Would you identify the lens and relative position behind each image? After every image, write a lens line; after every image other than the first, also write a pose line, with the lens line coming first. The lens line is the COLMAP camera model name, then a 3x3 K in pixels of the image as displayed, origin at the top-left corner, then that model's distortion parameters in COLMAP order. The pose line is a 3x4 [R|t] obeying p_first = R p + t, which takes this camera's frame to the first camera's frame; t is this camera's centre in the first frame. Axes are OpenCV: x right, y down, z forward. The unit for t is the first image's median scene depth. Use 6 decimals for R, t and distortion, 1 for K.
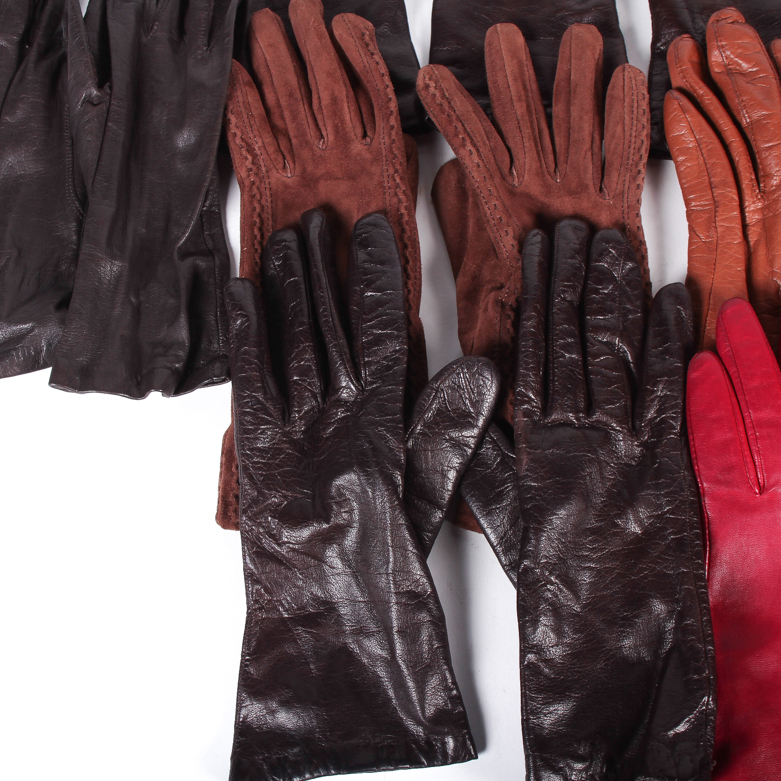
lens RADIAL K [[1340.7, 0, 390.5], [0, 1340.7, 390.5], [0, 0, 1]] dist [-0.120462, 0.132985]
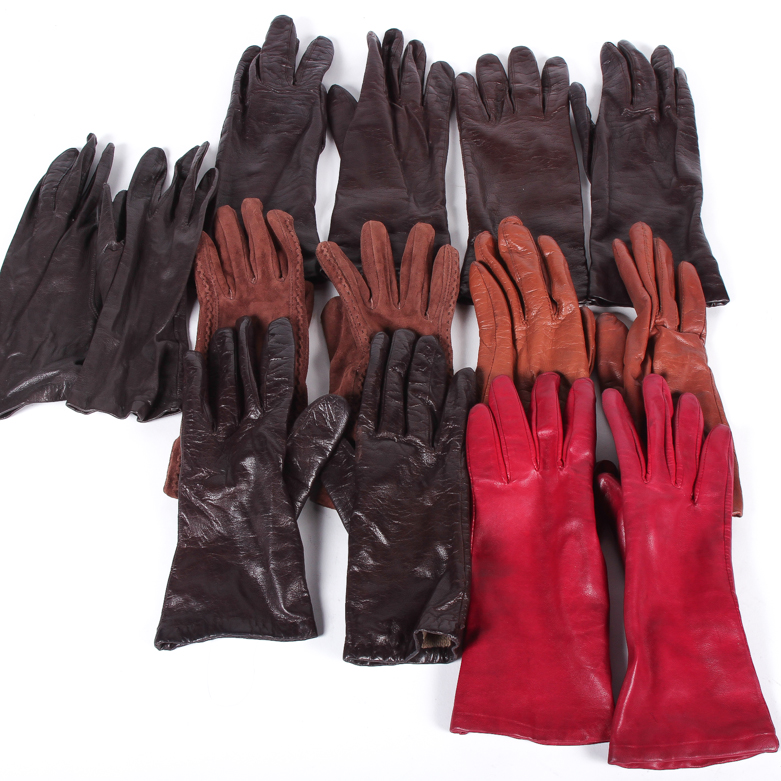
lens RADIAL K [[1340.7, 0, 390.5], [0, 1340.7, 390.5], [0, 0, 1]] dist [-0.120462, 0.132985]
pose [[0.997917, 0.062726, 0.015062, 0.098973], [-0.055702, 0.955635, -0.289240, 0.406551], [-0.032537, 0.287798, 0.957138, -0.511454]]
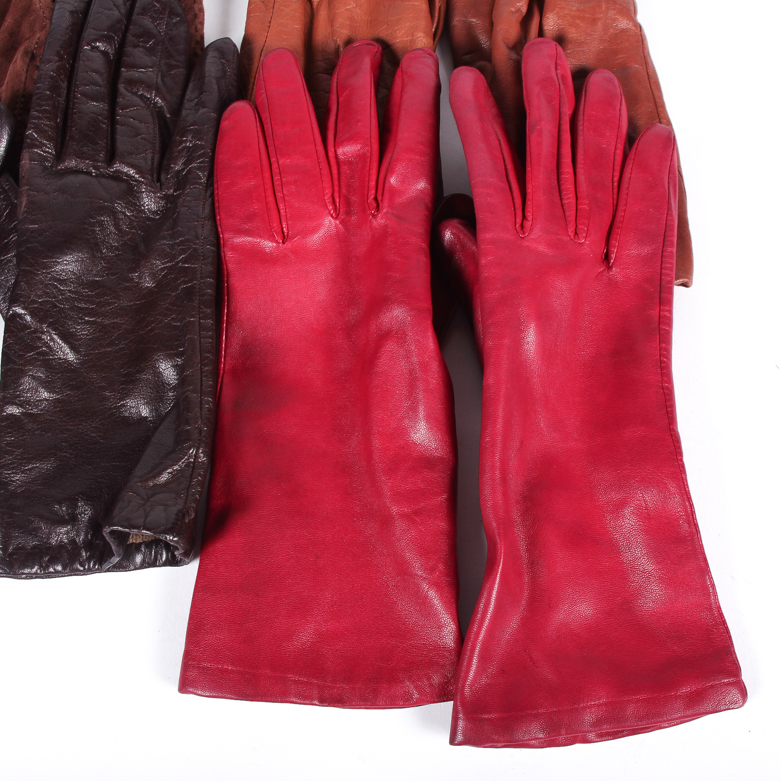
lens RADIAL K [[1340.7, 0, 390.5], [0, 1340.7, 390.5], [0, 0, 1]] dist [-0.120462, 0.132985]
pose [[0.998238, 0.015179, 0.057364, 0.276555], [-0.012574, 0.998885, -0.045502, 0.201584], [-0.057990, 0.044700, 0.997316, 0.082018]]
